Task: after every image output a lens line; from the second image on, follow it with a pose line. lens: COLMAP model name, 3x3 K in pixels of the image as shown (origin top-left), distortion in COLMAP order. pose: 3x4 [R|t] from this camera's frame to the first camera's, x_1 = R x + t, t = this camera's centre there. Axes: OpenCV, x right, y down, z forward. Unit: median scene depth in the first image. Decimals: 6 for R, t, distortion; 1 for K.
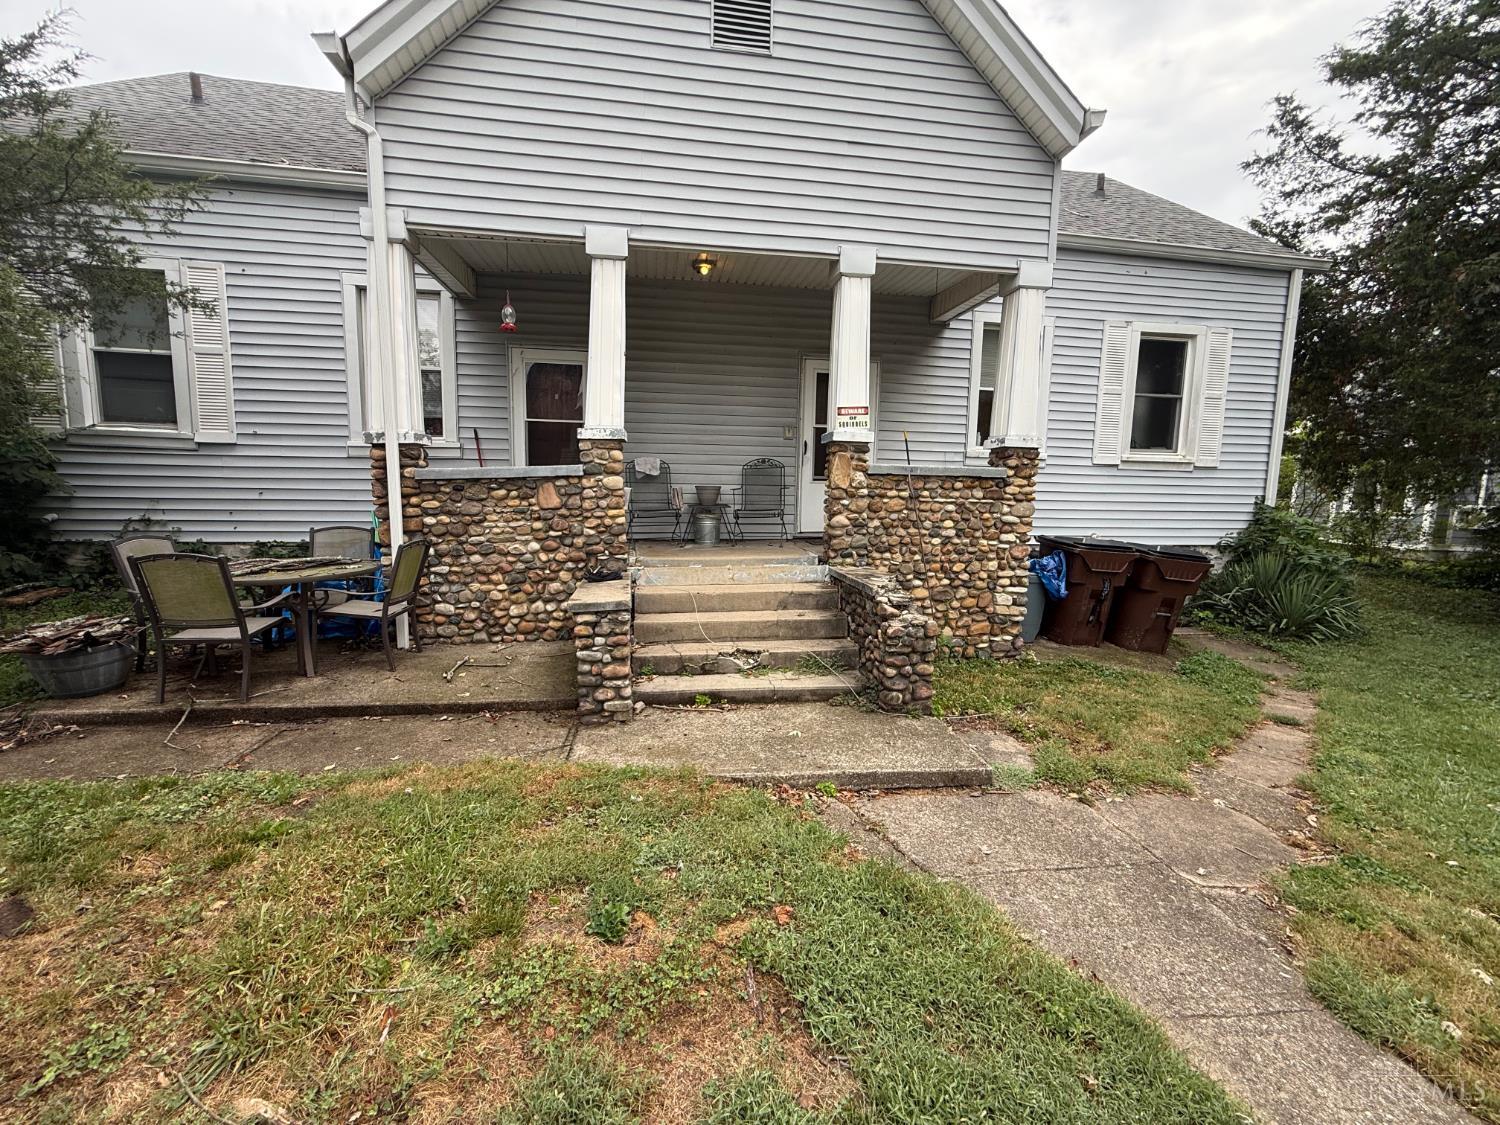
lens RADIAL K [[599.3, 0, 749.7], [0, 599.3, 562.5], [0, 0, 1]] dist [-0.000722, 0.000031]
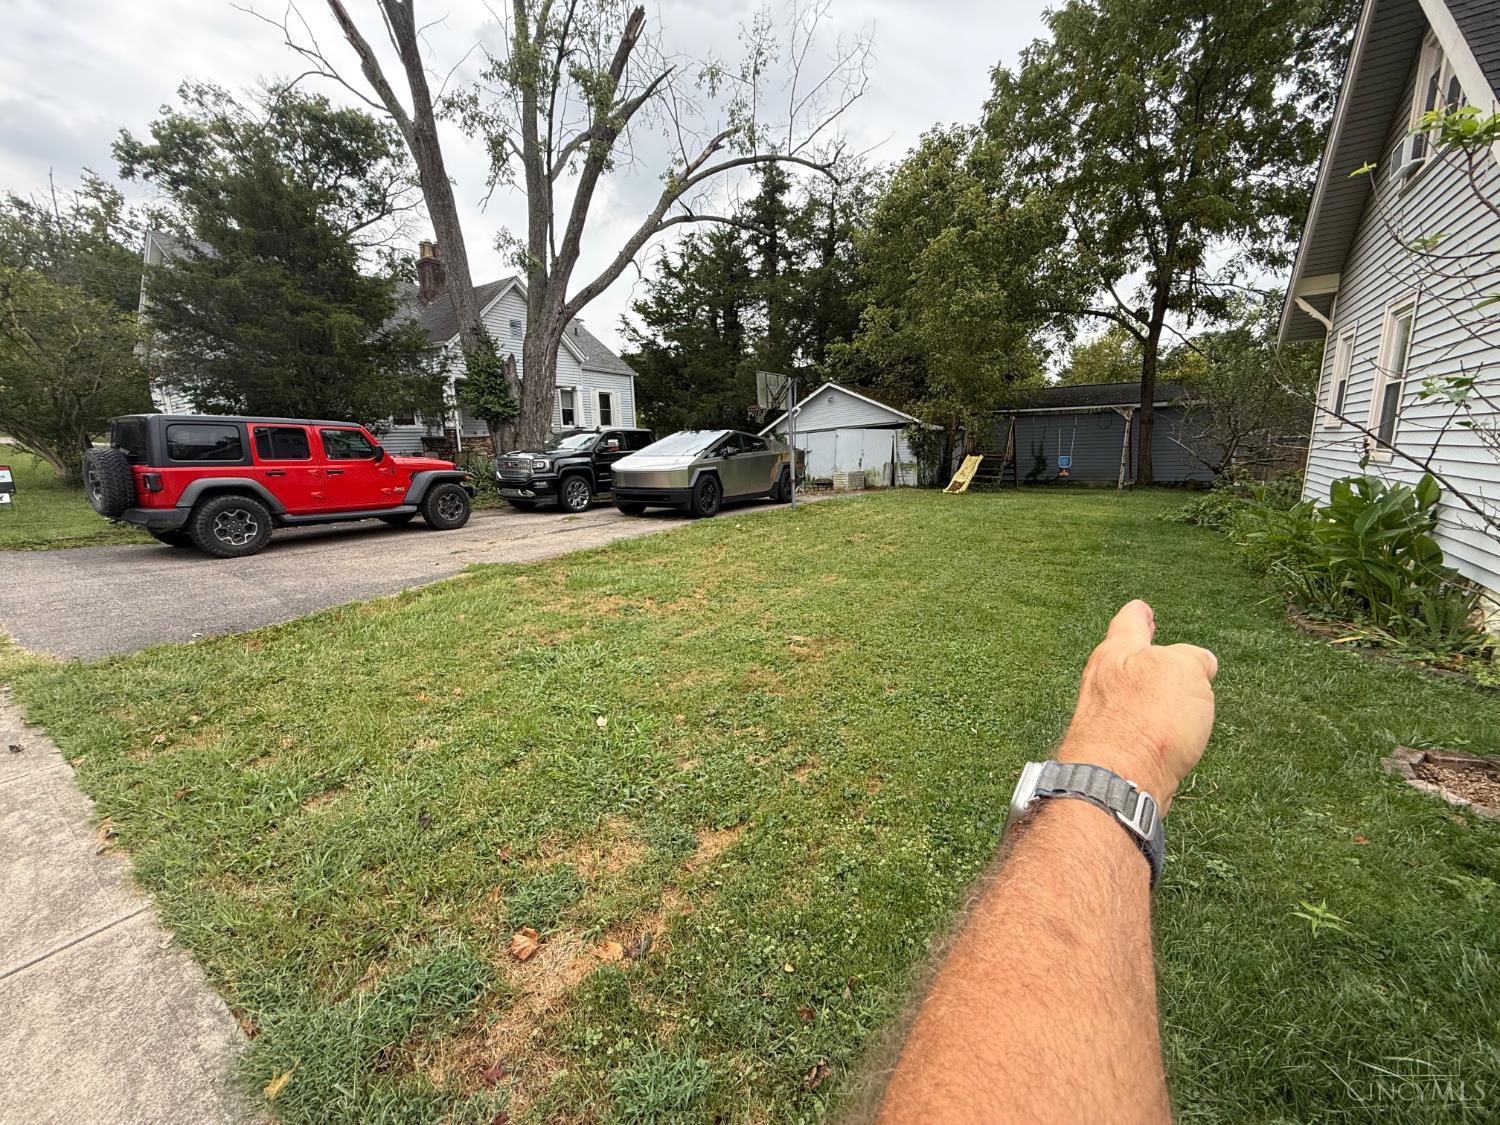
lens RADIAL K [[599.3, 0, 749.7], [0, 599.3, 564.2], [0, 0, 1]] dist [-0.000722, 0.000031]
pose [[0.670295, -0.180459, 0.719819, -1.254247], [0.122804, 0.983582, 0.132231, 0.223800], [-0.731863, -0.000237, 0.681451, -1.752005]]
